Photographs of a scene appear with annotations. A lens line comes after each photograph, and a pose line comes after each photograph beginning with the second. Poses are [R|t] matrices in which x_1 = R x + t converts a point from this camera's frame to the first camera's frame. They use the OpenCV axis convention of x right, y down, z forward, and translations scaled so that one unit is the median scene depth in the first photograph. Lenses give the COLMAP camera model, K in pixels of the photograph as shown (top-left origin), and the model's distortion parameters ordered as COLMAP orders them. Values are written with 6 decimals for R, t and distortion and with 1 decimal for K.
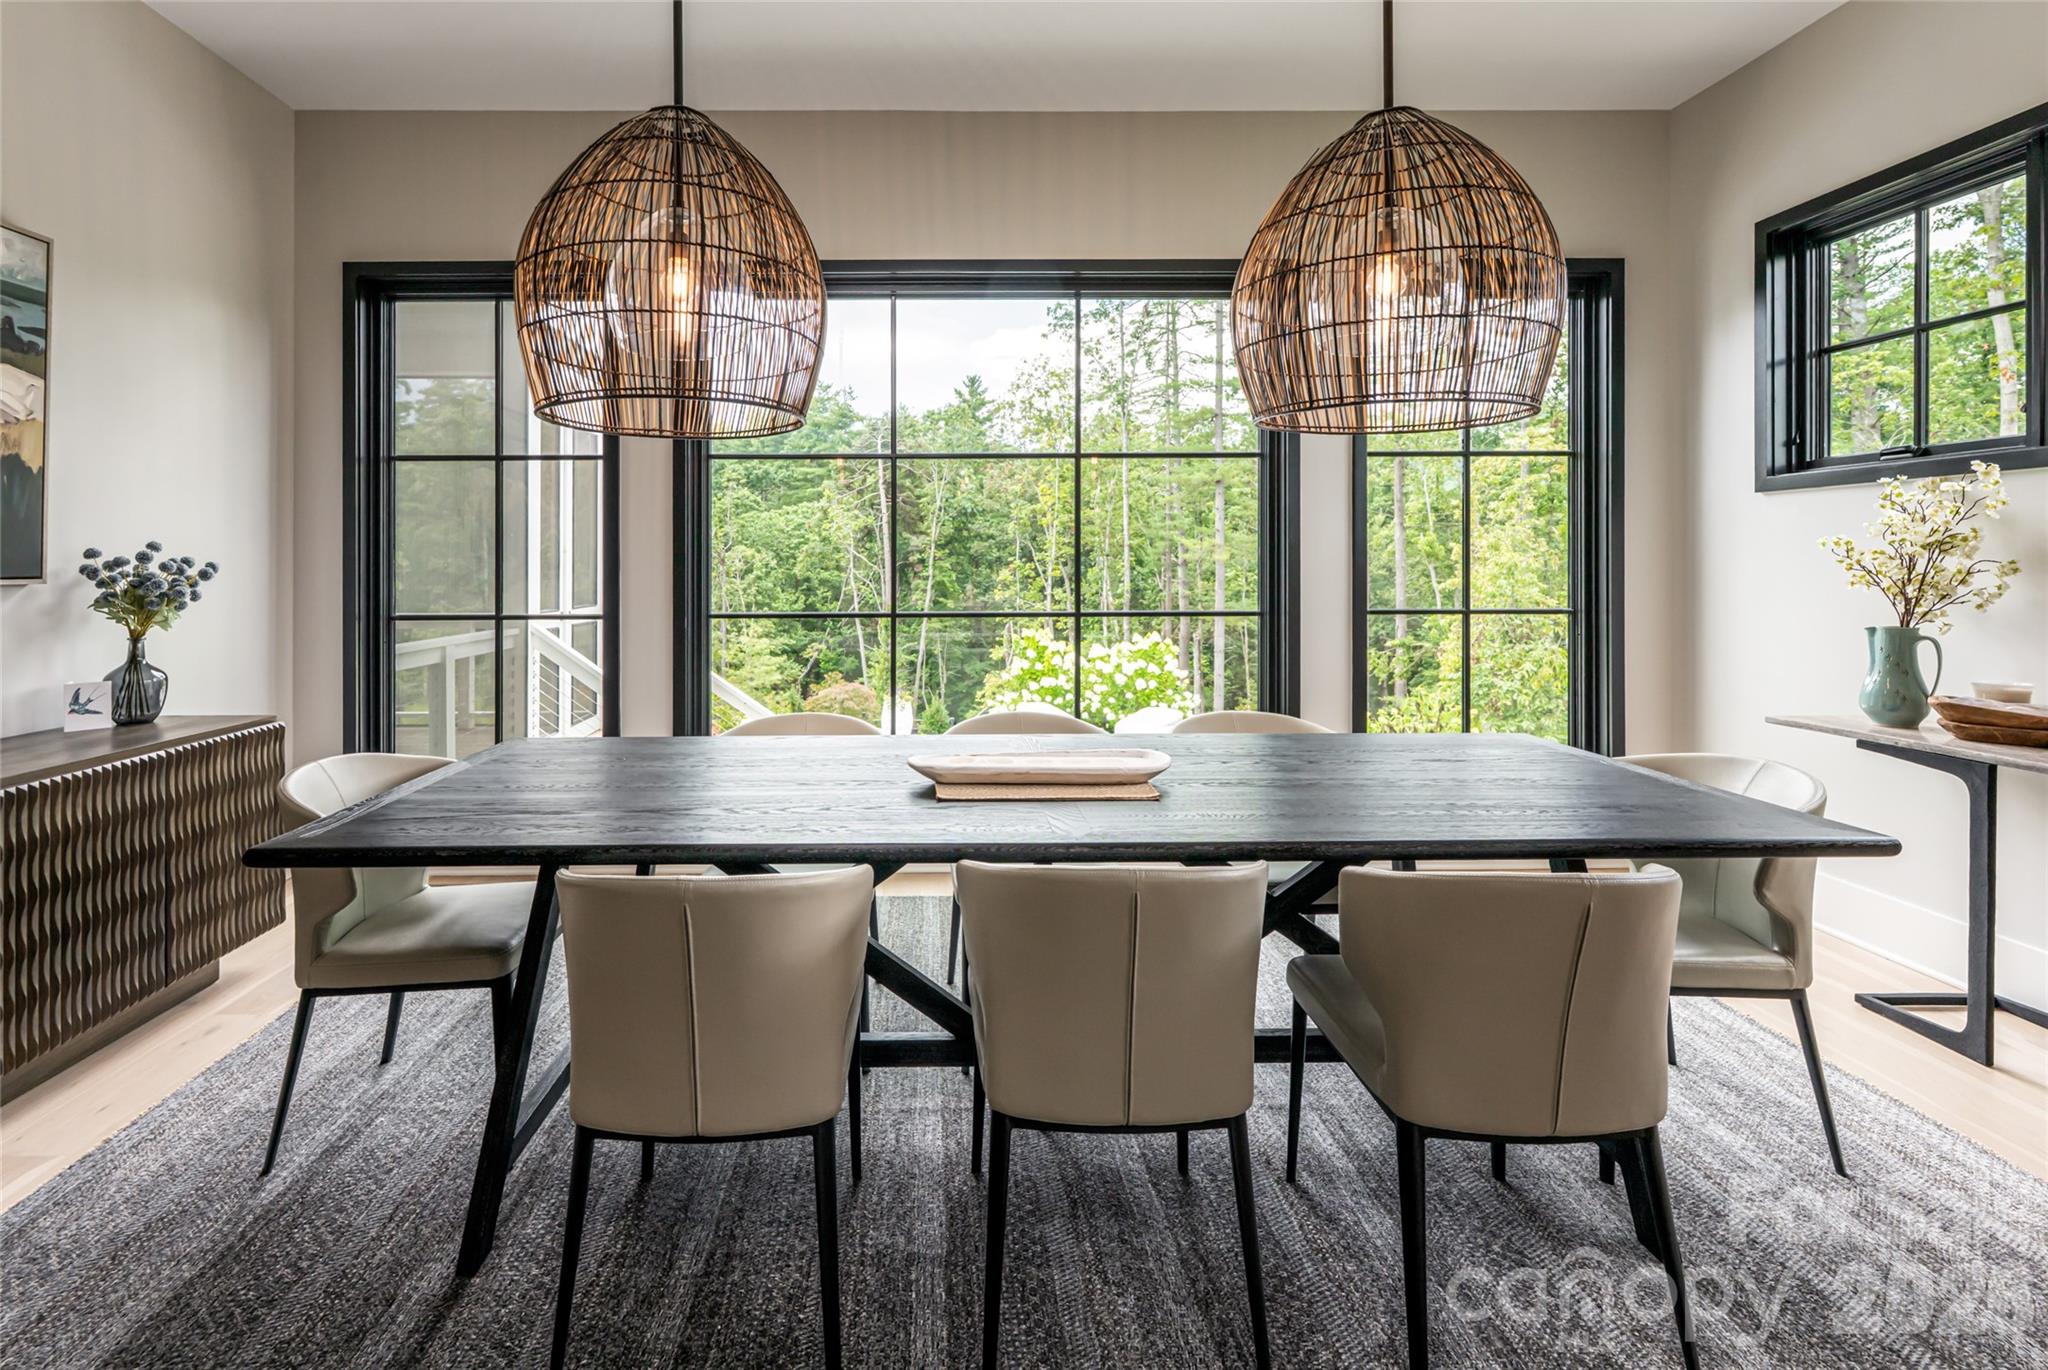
lens RADIAL K [[900.8, 0, 965.2], [0, 900.8, 567.5], [0, 0, 1]] dist [-0.002696, -0.000781]
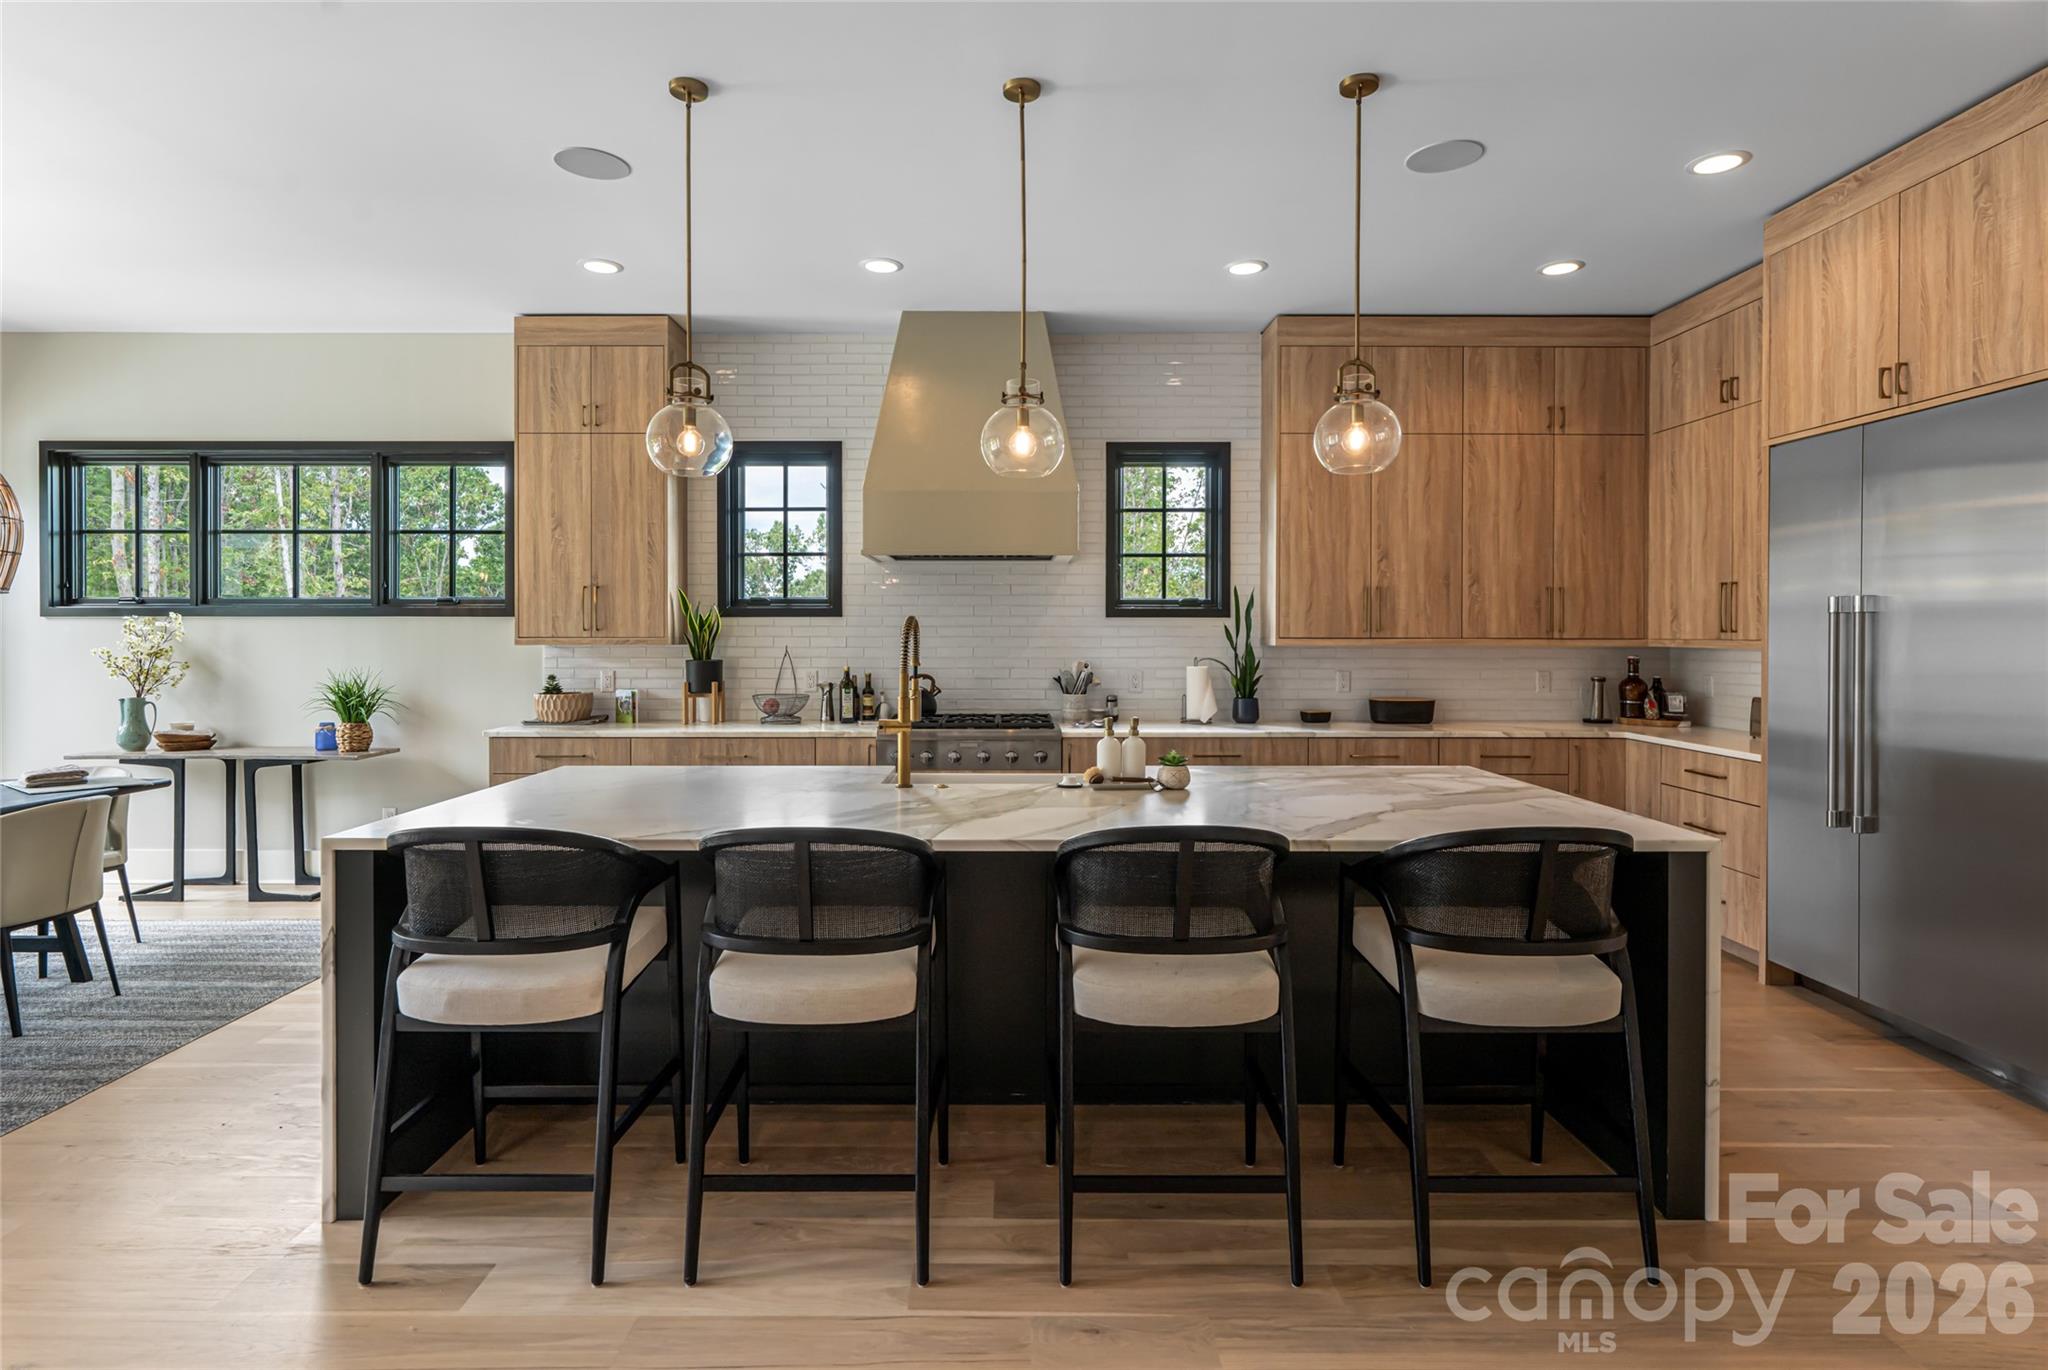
lens RADIAL K [[1049.7, 0, 996.5], [0, 1049.7, 646.2], [0, 0, 1]] dist [0.003089, 0.000260]
pose [[0.004436, -0.004593, 0.999980, -1.090869], [0.001300, 0.999989, 0.004587, -0.046171], [-0.999989, 0.001280, 0.004442, -0.767038]]
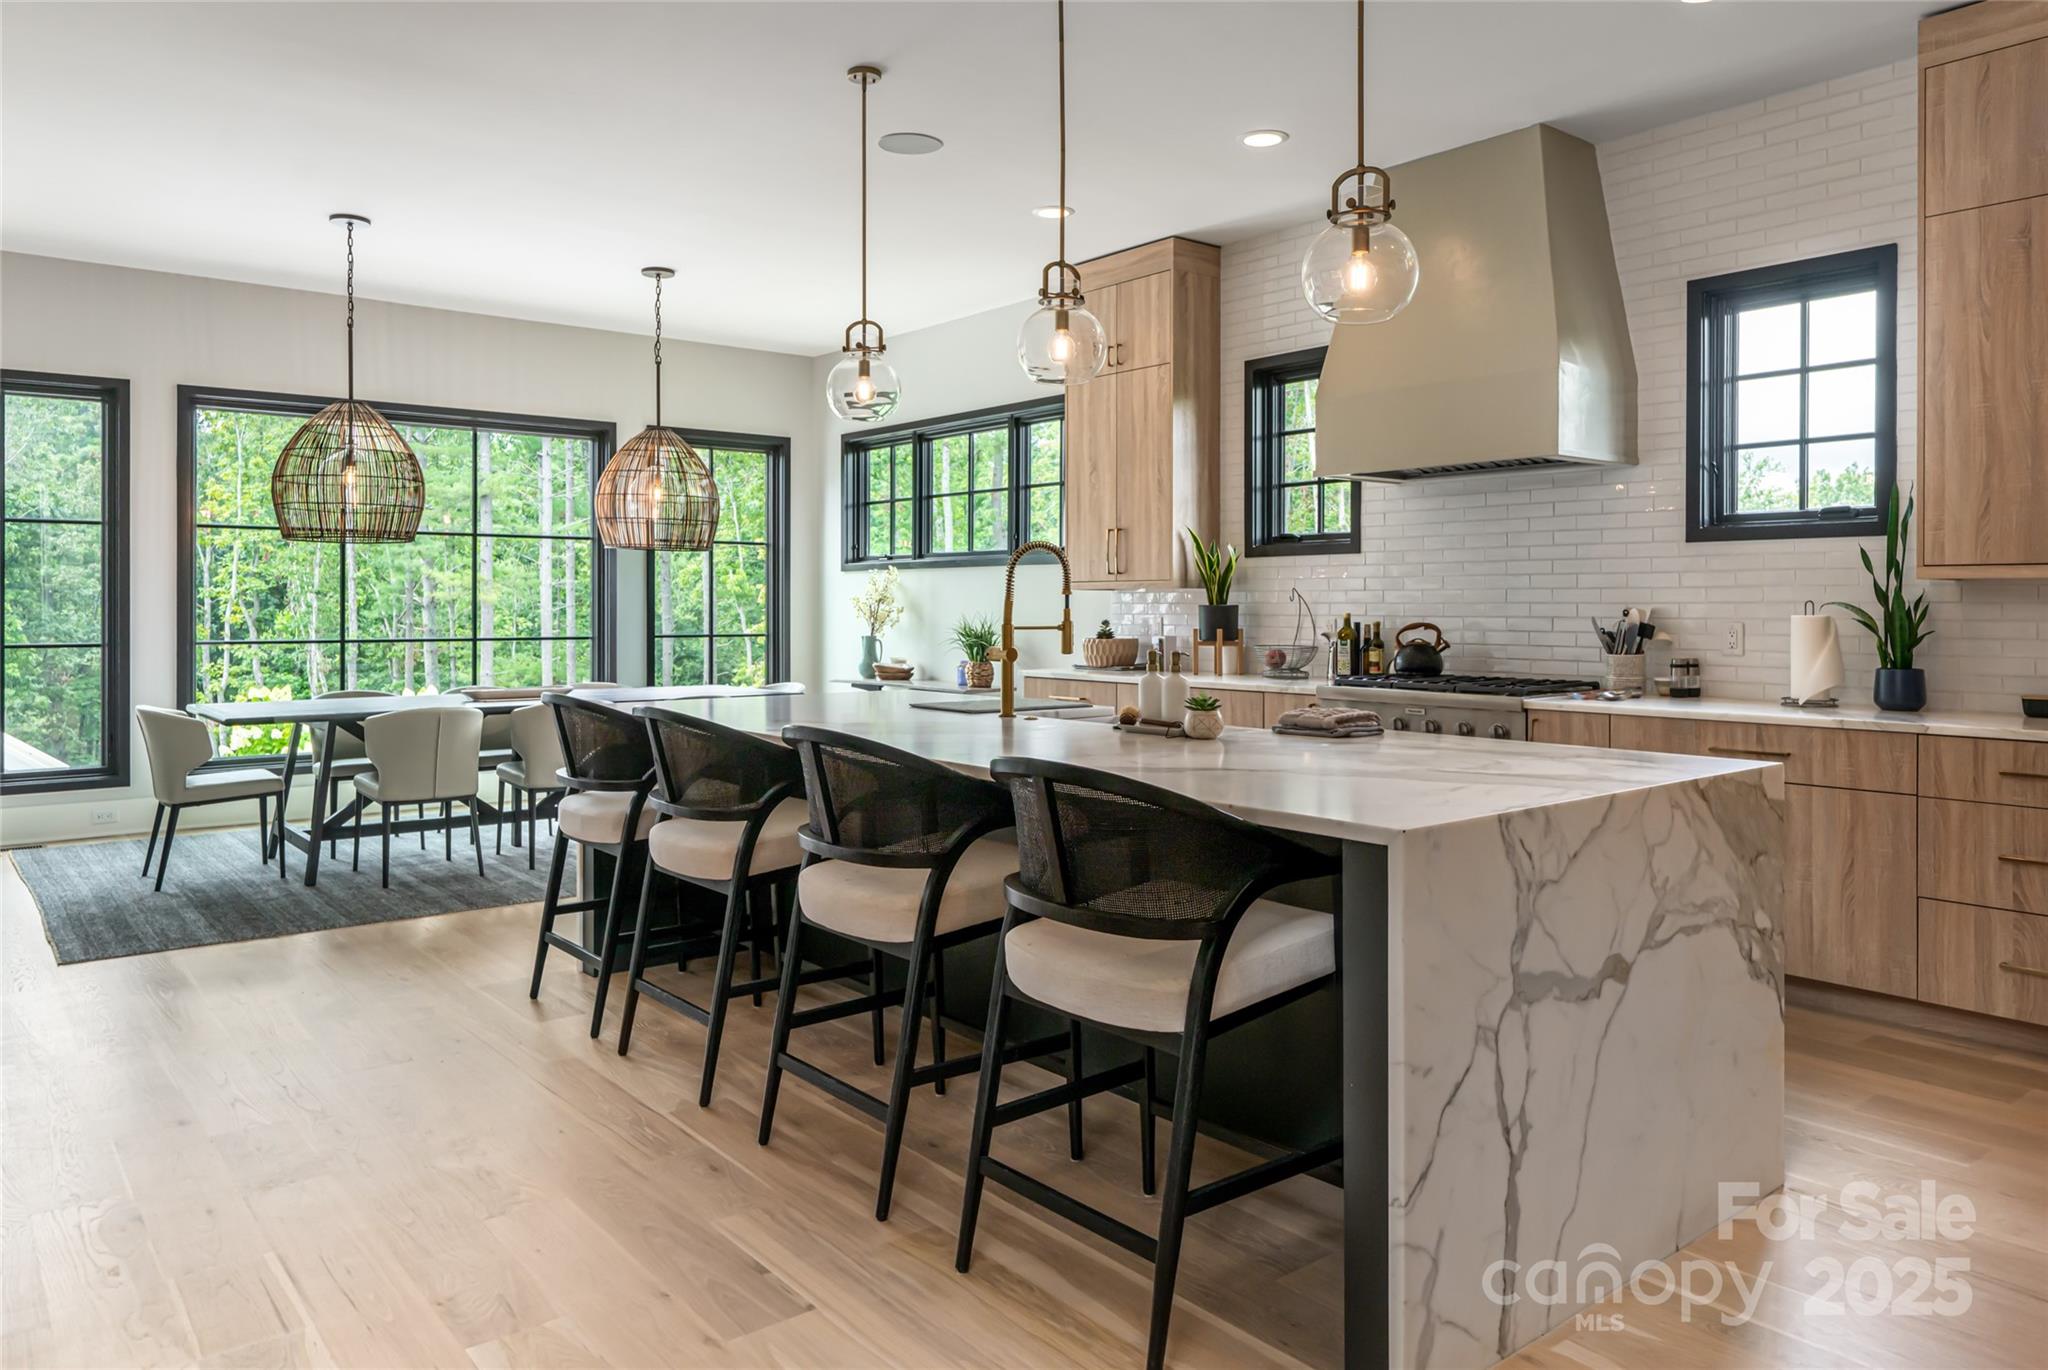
lens RADIAL K [[1369.3, 0, 1033.7], [0, 1369.3, 618.9], [0, 0, 1]] dist [-0.008624, -0.000640]
pose [[0.780234, 0.000821, 0.625487, -0.803680], [-0.004134, 0.999984, 0.003844, 0.008697], [-0.625474, -0.005585, 0.780225, -1.929750]]
